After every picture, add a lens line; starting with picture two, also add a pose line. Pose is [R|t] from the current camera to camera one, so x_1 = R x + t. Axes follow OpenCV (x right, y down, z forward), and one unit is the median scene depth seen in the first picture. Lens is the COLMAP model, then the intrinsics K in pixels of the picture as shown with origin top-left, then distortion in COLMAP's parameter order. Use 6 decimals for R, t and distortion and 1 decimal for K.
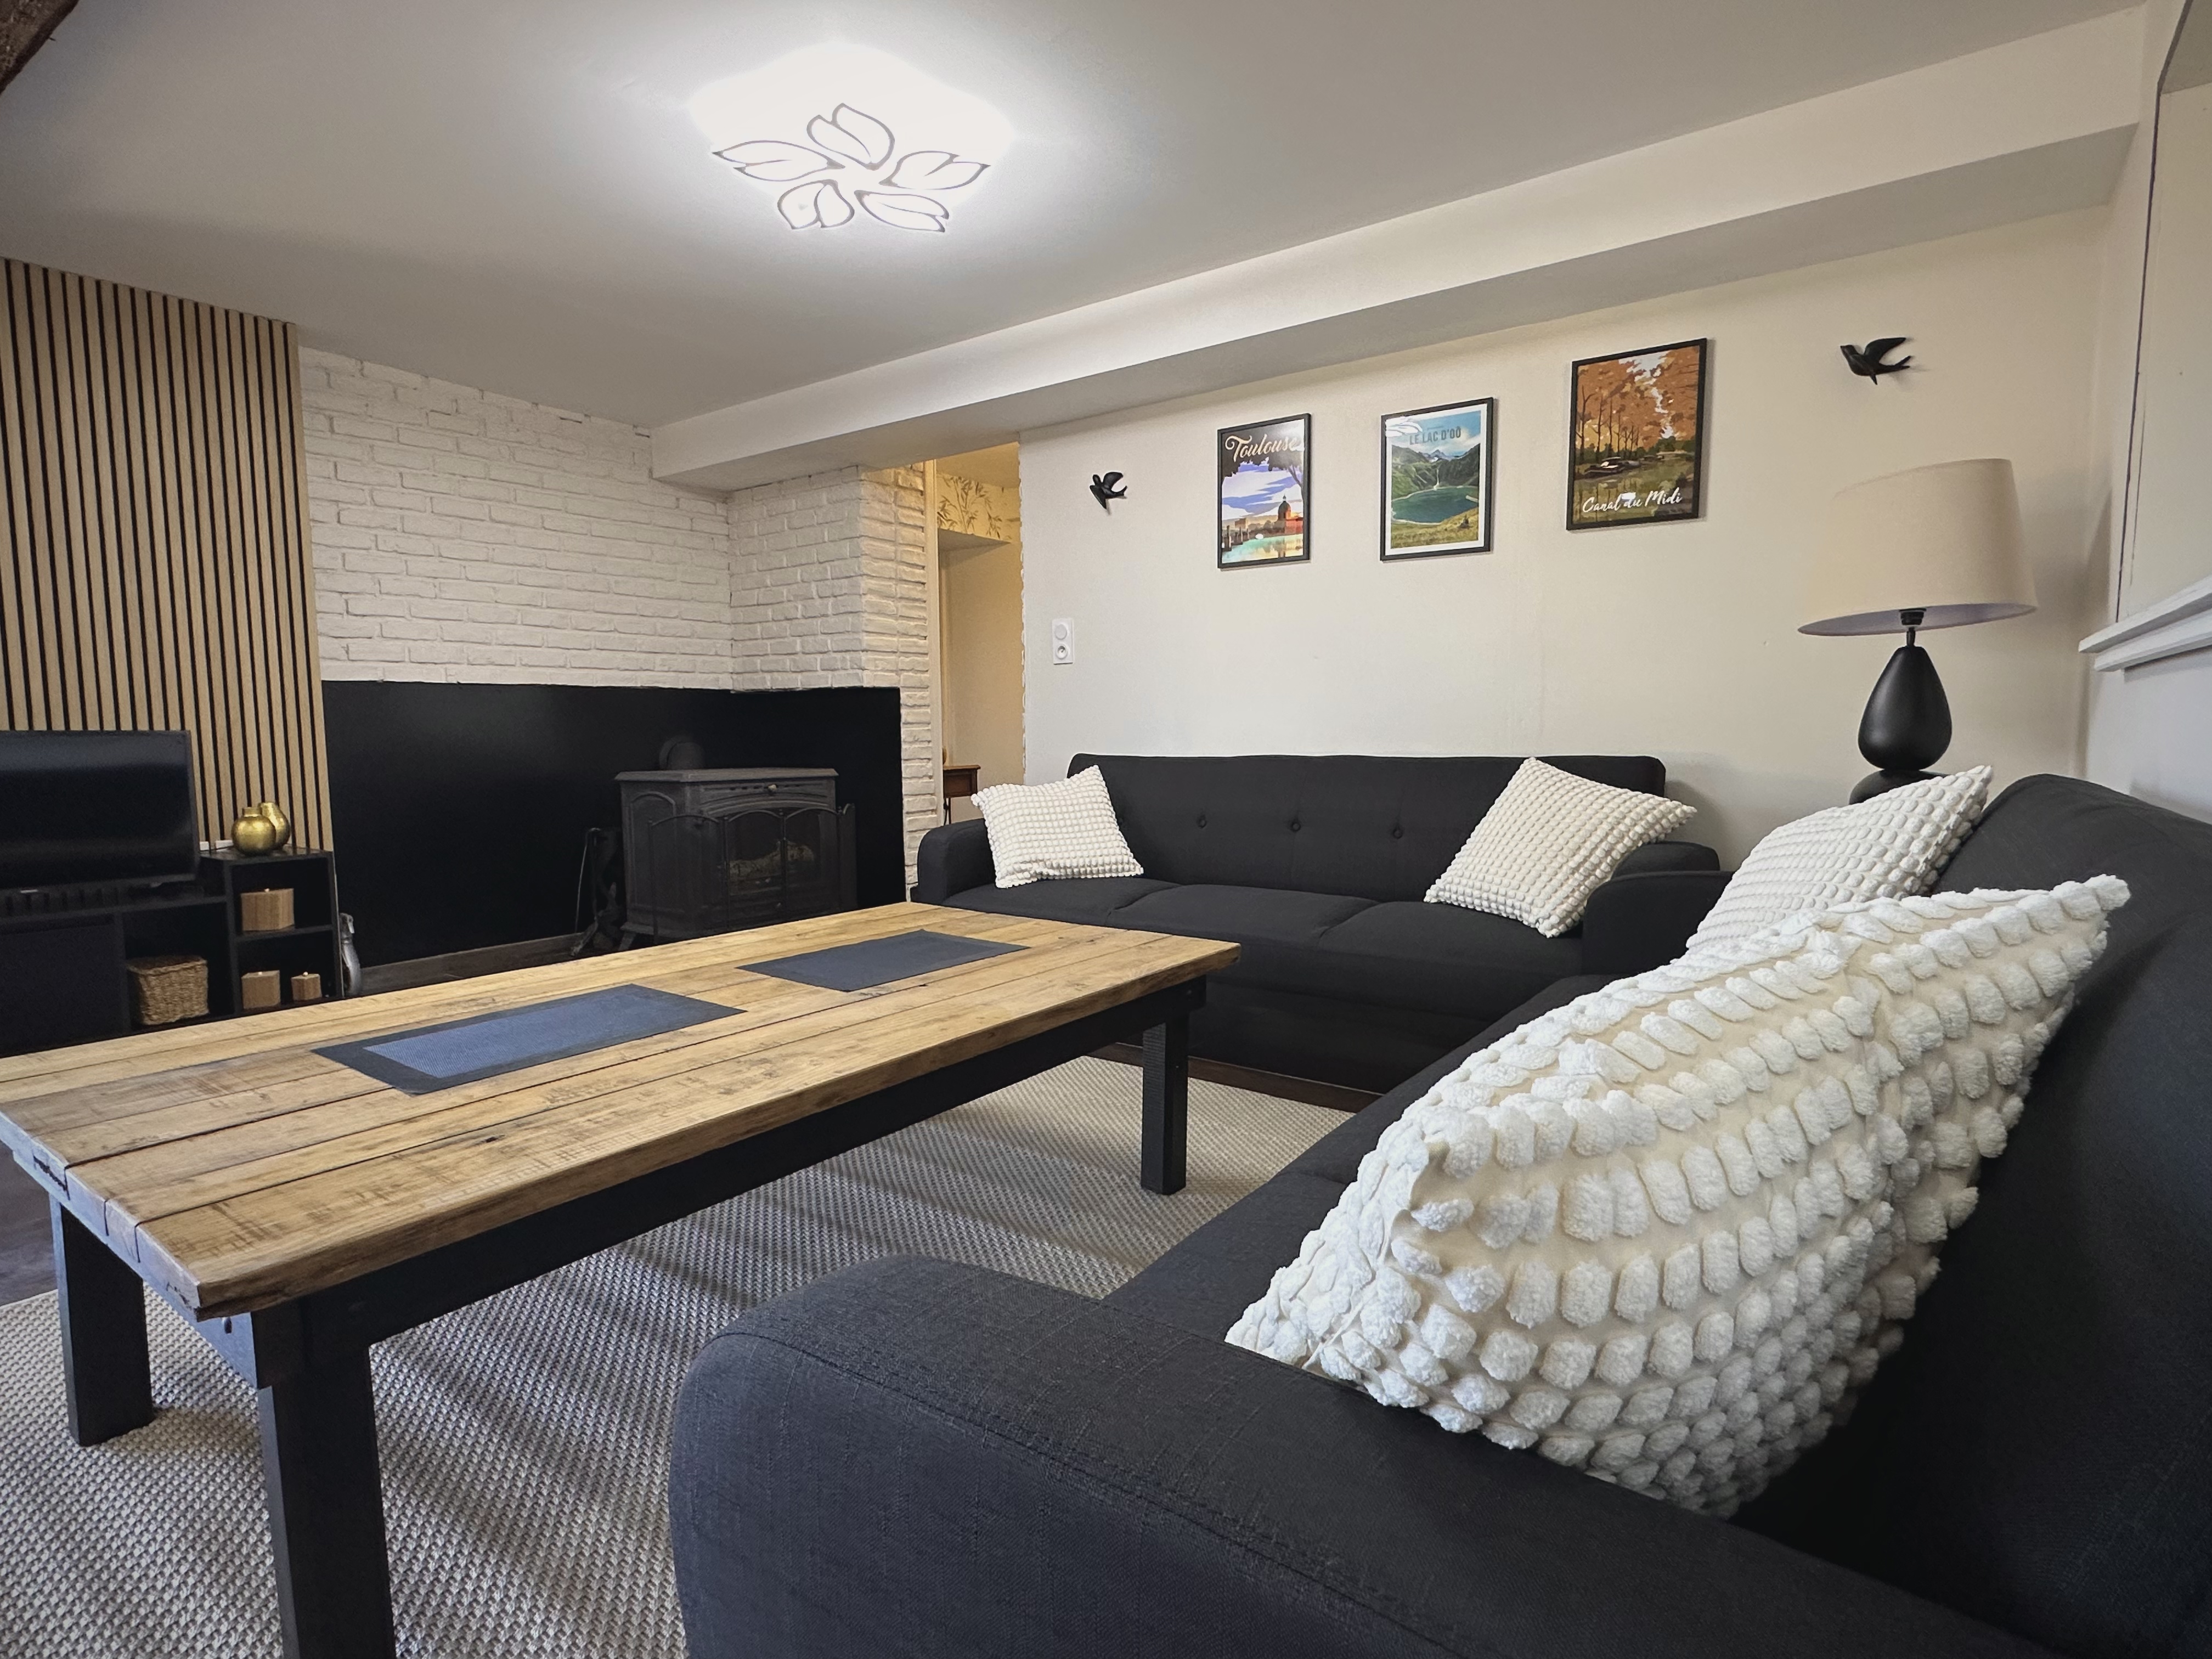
lens RADIAL K [[1113.9, 0, 1106.0], [0, 1113.9, 829.5], [0, 0, 1]] dist [-0.002847, -0.000670]
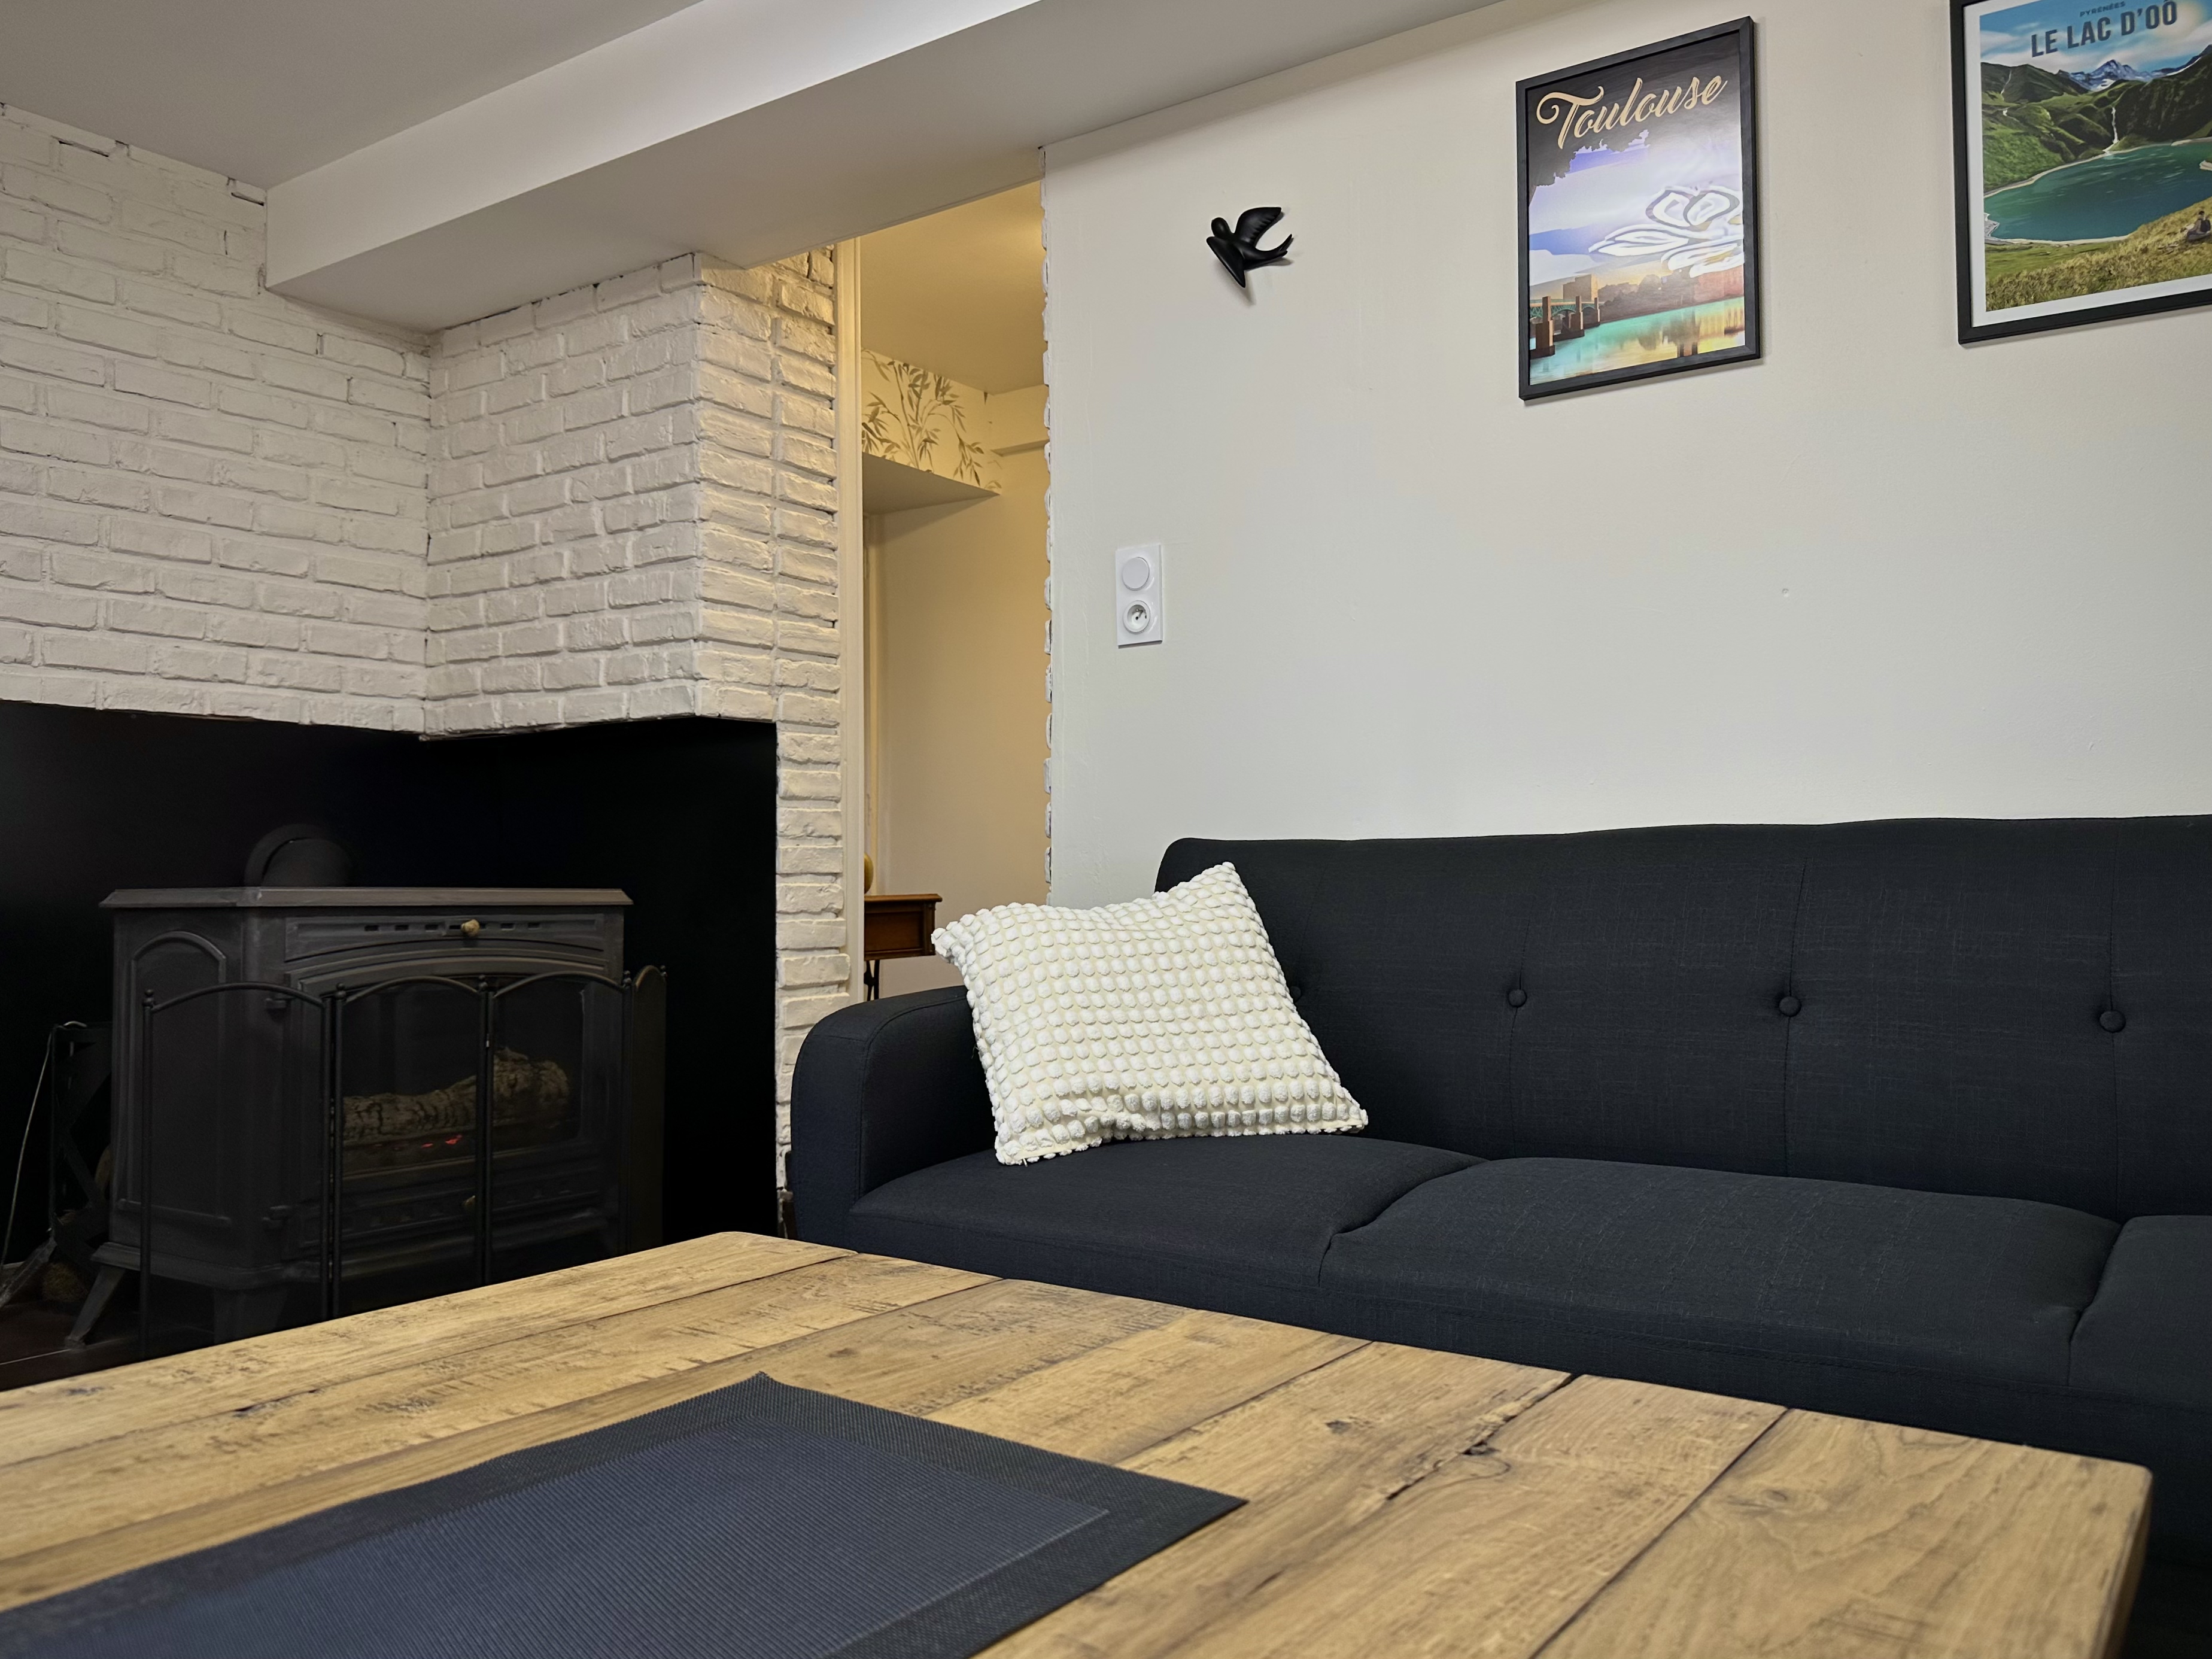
lens RADIAL K [[1697.4, 0, 1155.8], [0, 1697.4, 824.6], [0, 0, 1]] dist [0.142219, -0.260222]
pose [[0.999734, 0.002560, 0.022915, -0.042436], [0.000321, 0.992178, -0.124832, 0.007233], [-0.023055, 0.124806, 0.991913, 0.296215]]
